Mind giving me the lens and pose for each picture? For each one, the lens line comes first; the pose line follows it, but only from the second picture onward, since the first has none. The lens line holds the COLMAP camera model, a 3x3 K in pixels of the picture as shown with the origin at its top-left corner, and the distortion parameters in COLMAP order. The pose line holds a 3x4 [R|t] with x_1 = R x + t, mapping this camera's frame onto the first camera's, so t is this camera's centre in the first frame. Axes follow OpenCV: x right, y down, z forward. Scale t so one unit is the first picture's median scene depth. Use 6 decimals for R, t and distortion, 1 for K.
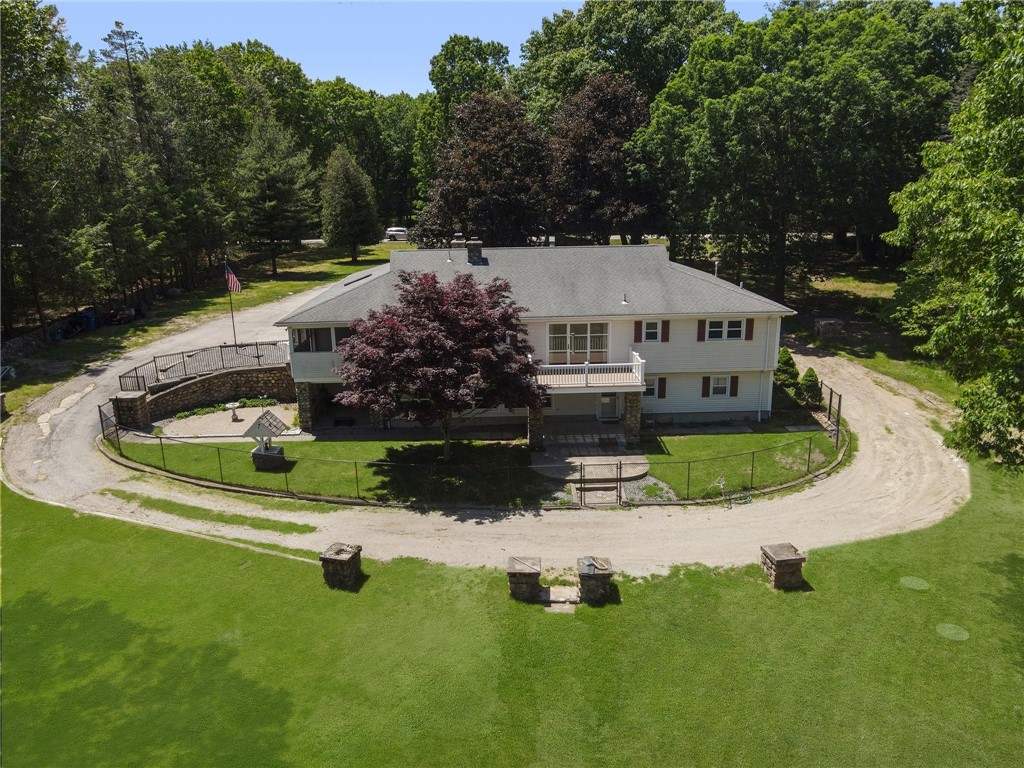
lens RADIAL K [[746.0, 0, 512.0], [0, 746.0, 384.0], [0, 0, 1]] dist [0.014380, -0.010614]
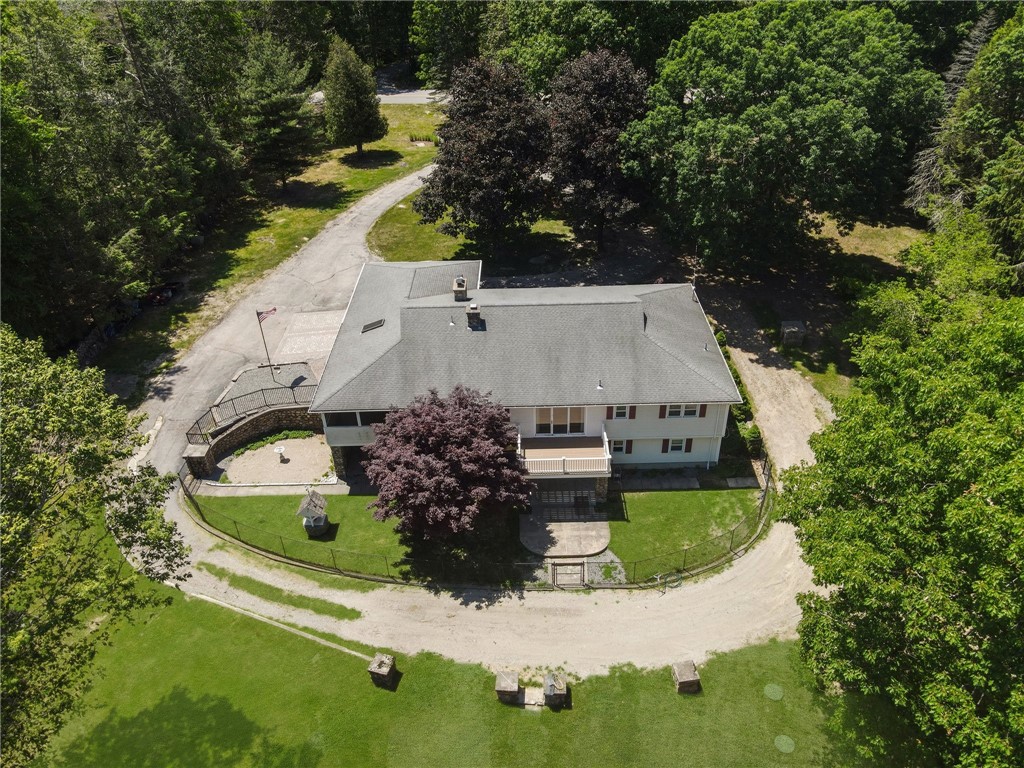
lens RADIAL K [[746.0, 0, 512.0], [0, 746.0, 384.0], [0, 0, 1]] dist [0.014380, -0.010614]
pose [[0.999795, 0.001050, -0.020206, 0.042185], [0.005658, 0.944304, 0.329027, -0.608982], [0.019426, -0.329074, 0.944104, -0.150007]]
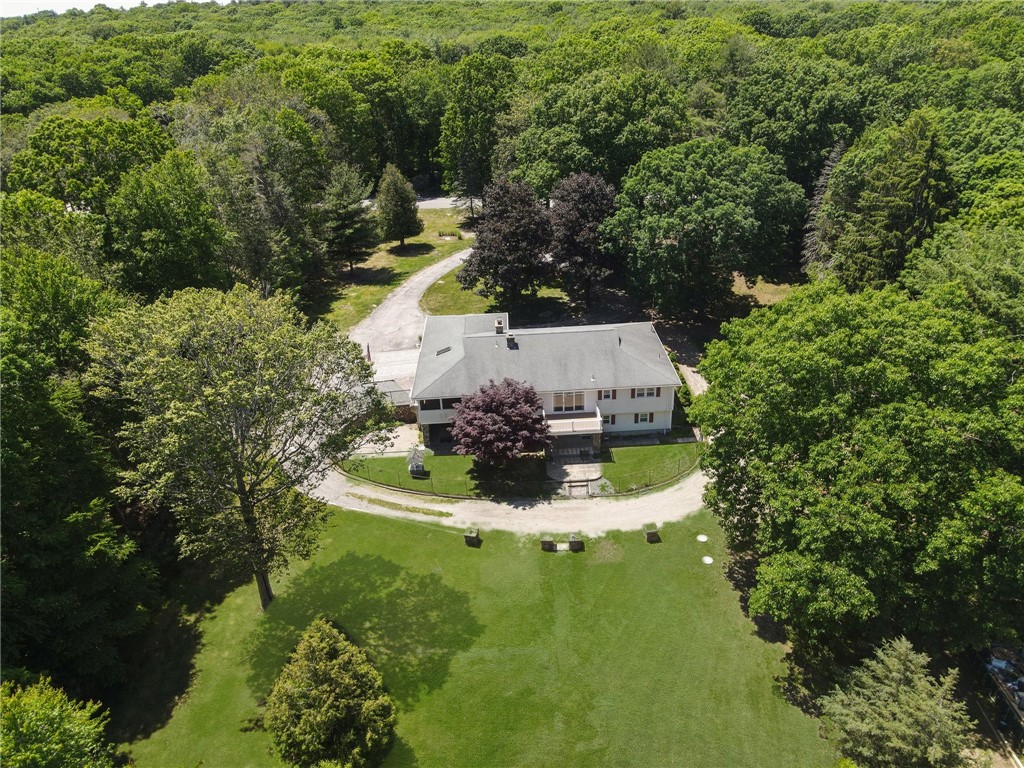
lens RADIAL K [[739.3, 0, 512.0], [0, 739.3, 384.0], [0, 0, 1]] dist [-0.006487, -0.000680]
pose [[0.999552, -0.029688, -0.003713, -0.057786], [0.029792, 0.976169, 0.214956, -0.610496], [-0.002757, -0.214970, 0.976617, -1.006230]]
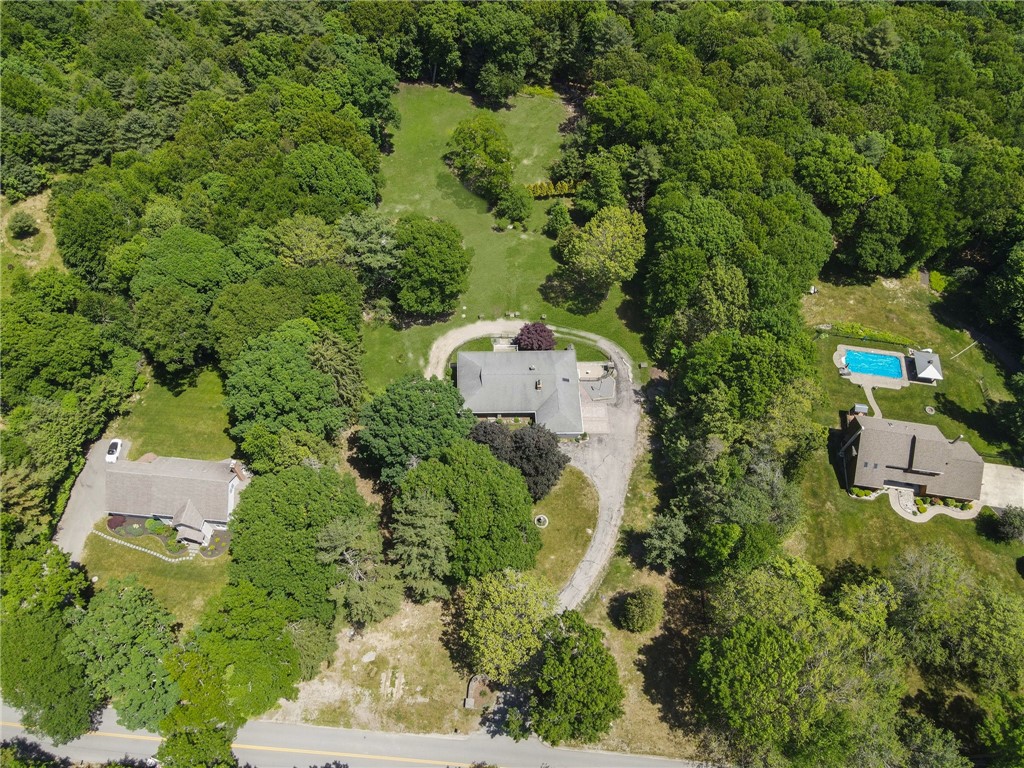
lens RADIAL K [[739.3, 0, 512.0], [0, 739.3, 384.0], [0, 0, 1]] dist [-0.006487, -0.000680]
pose [[-0.999703, 0.014782, -0.019363, 0.169059], [-0.014537, 0.275838, 0.961094, -4.991046], [0.019548, 0.961091, -0.275541, 2.804177]]
